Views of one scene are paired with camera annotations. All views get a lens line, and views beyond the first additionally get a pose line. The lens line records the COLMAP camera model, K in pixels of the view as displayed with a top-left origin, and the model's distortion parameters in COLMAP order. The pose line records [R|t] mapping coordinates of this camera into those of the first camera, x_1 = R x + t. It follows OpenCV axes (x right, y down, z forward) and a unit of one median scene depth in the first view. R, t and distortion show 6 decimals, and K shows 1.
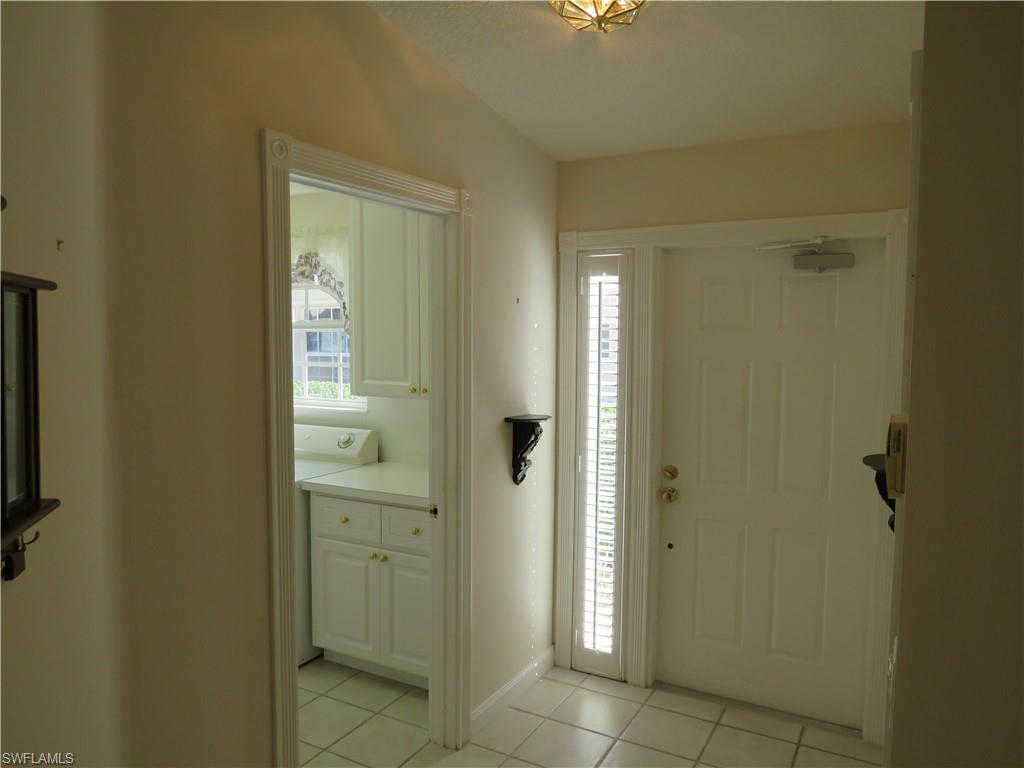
lens RADIAL K [[730.0, 0, 512.0], [0, 730.0, 384.0], [0, 0, 1]] dist [-0.026252, 0.001204]
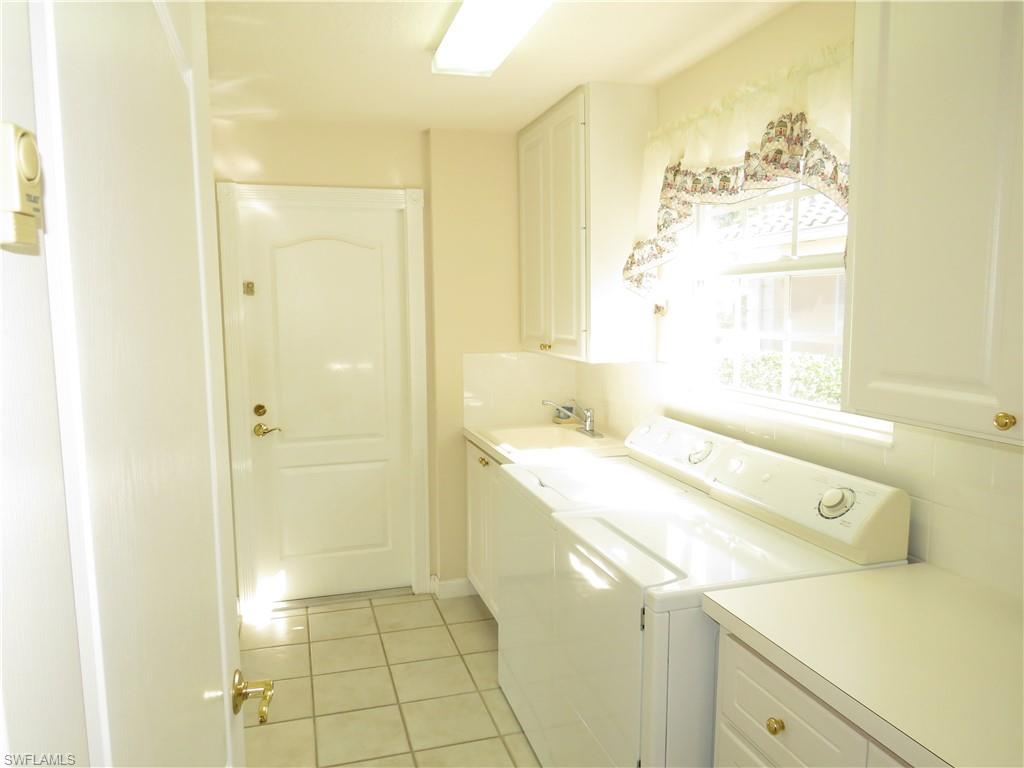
lens RADIAL K [[724.0, 0, 512.0], [0, 724.0, 384.0], [0, 0, 1]] dist [-0.037954, -0.001871]
pose [[0.719627, 0.065708, -0.691245, -0.062923], [-0.039275, 0.997771, 0.053958, -0.014433], [0.693249, -0.011681, 0.720603, 0.517386]]
